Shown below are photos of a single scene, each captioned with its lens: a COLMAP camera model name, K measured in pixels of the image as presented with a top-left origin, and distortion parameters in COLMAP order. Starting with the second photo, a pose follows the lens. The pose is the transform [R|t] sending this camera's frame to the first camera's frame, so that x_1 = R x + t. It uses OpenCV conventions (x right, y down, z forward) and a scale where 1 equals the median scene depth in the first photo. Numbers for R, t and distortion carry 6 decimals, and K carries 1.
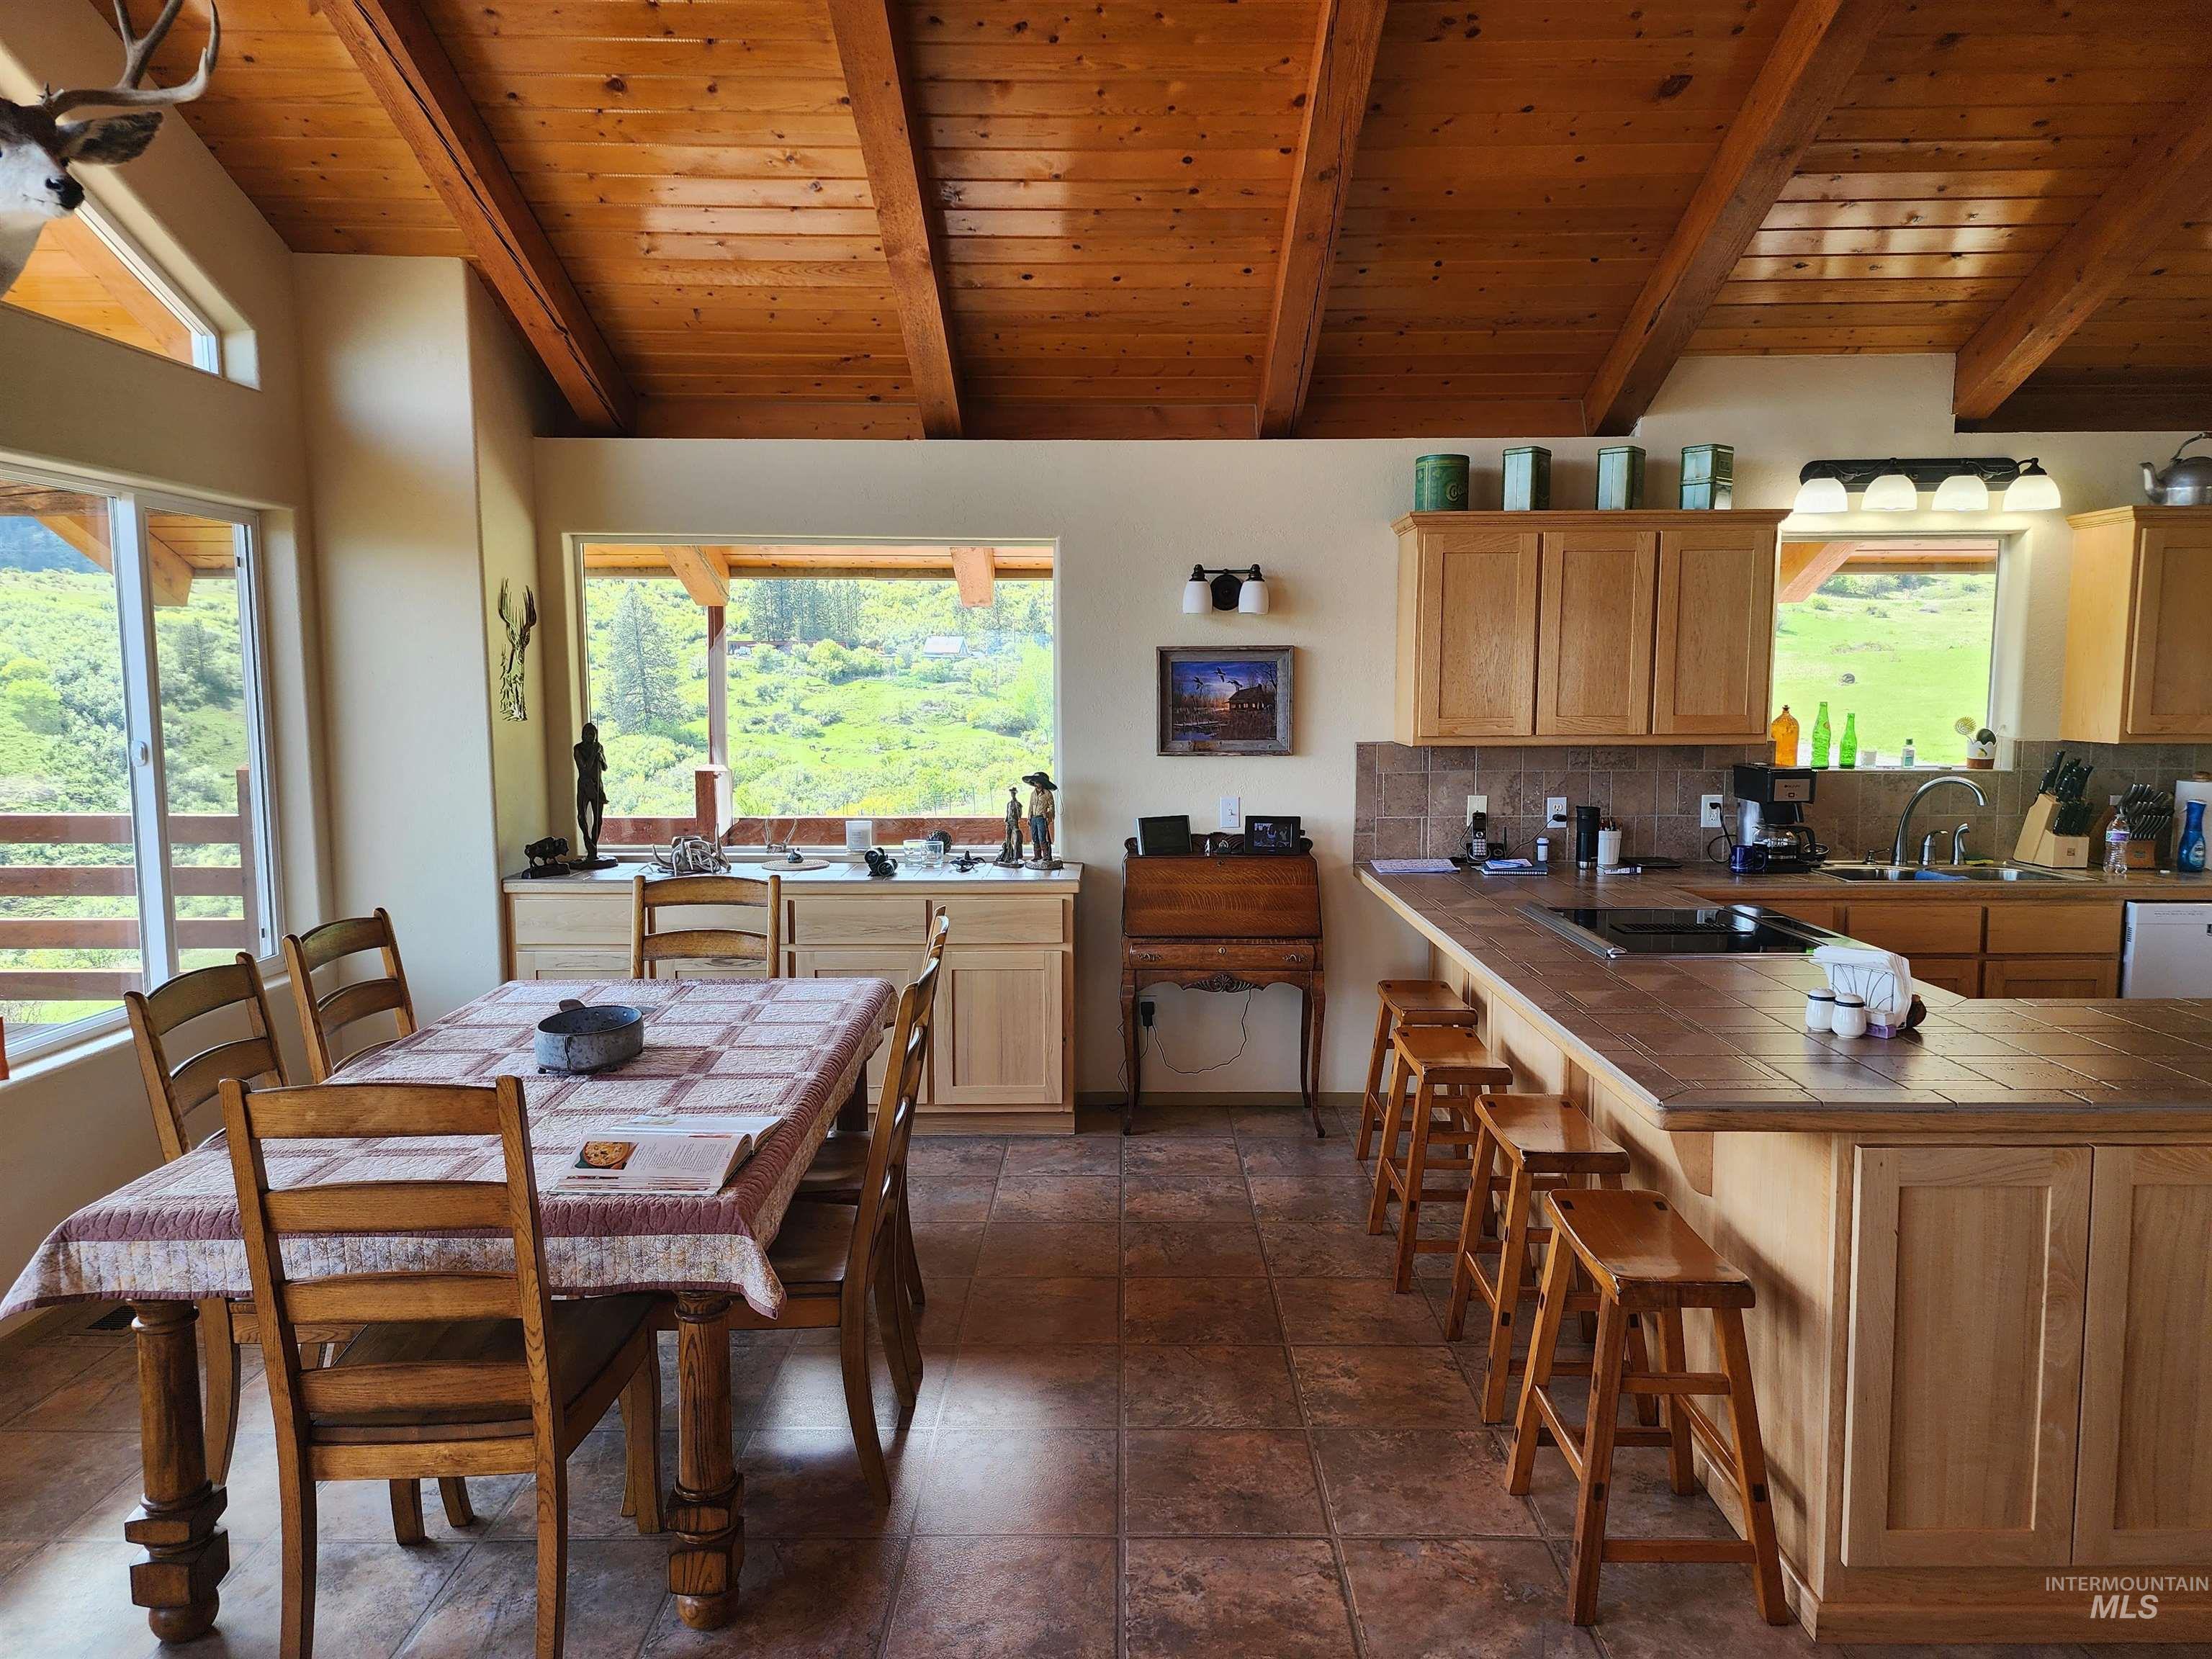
lens RADIAL K [[1472.9, 0, 1117.0], [0, 1472.9, 826.2], [0, 0, 1]] dist [0.077029, -0.062049]
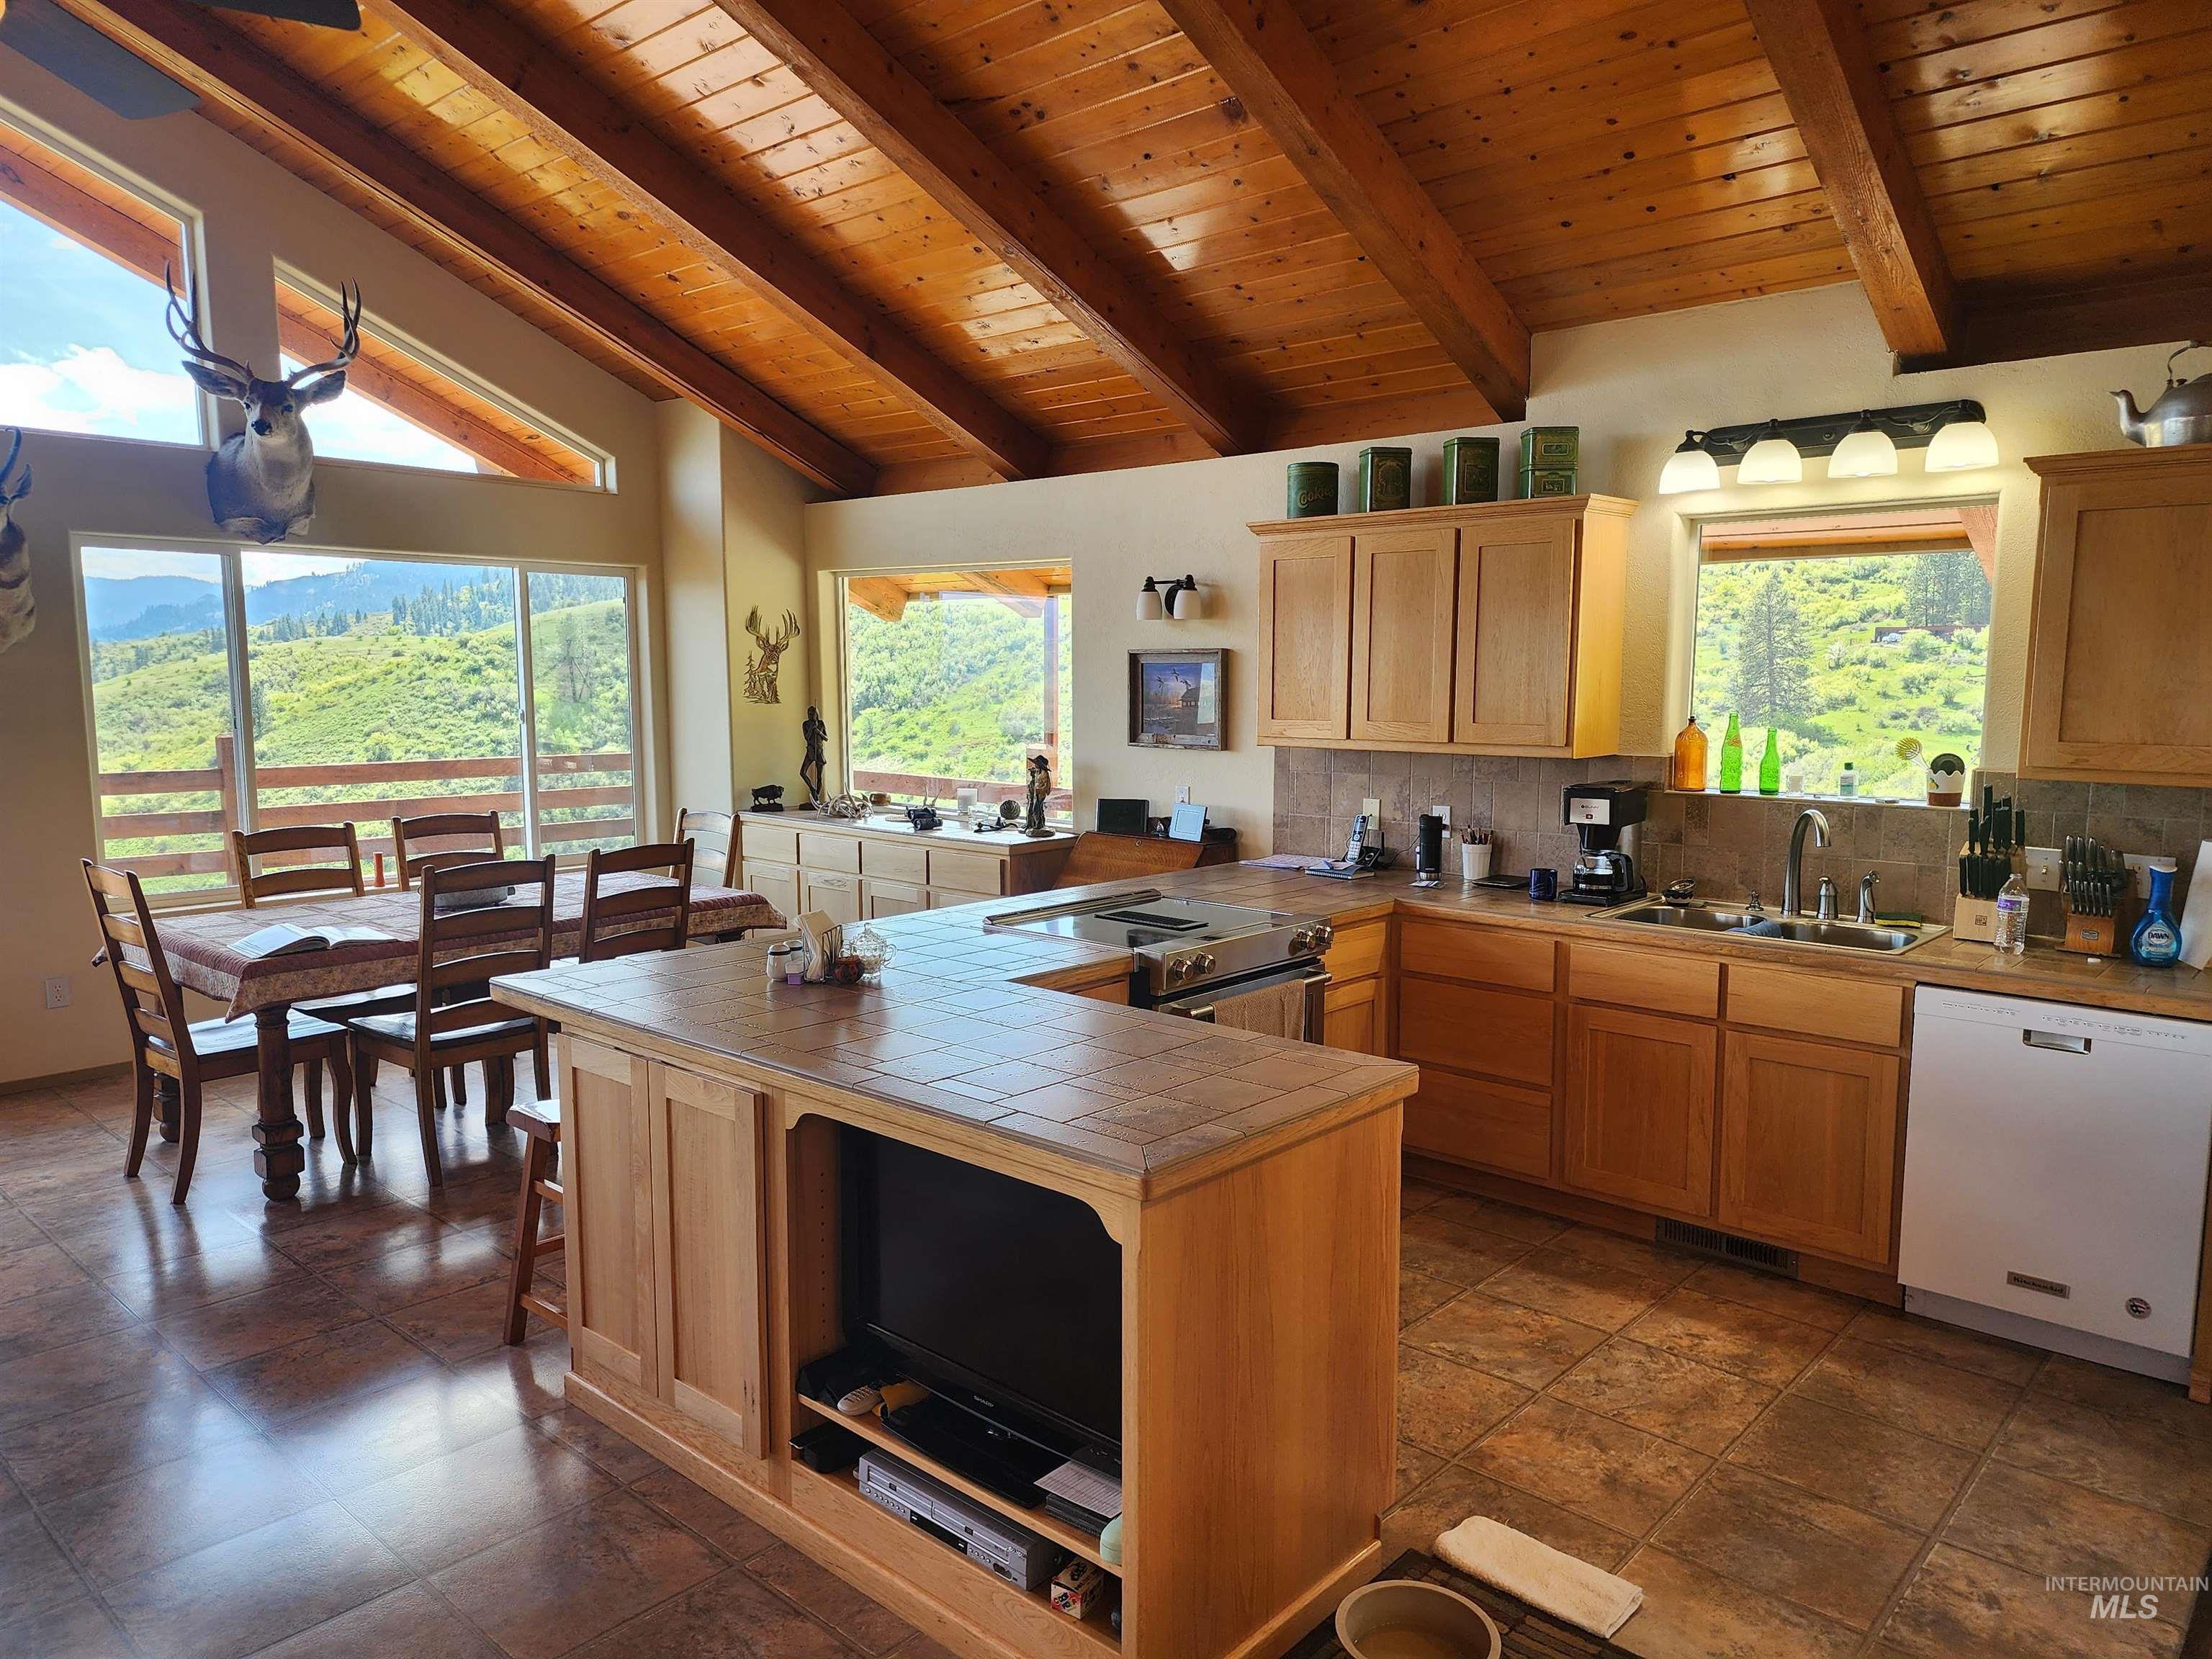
lens RADIAL K [[1472.9, 0, 1108.5], [0, 1472.9, 828.1], [0, 0, 1]] dist [0.077029, -0.062049]
pose [[0.745032, 0.075897, -0.662697, 0.806904], [-0.070809, 0.996891, 0.034564, -0.024001], [0.663259, 0.021174, 0.748090, 0.146907]]
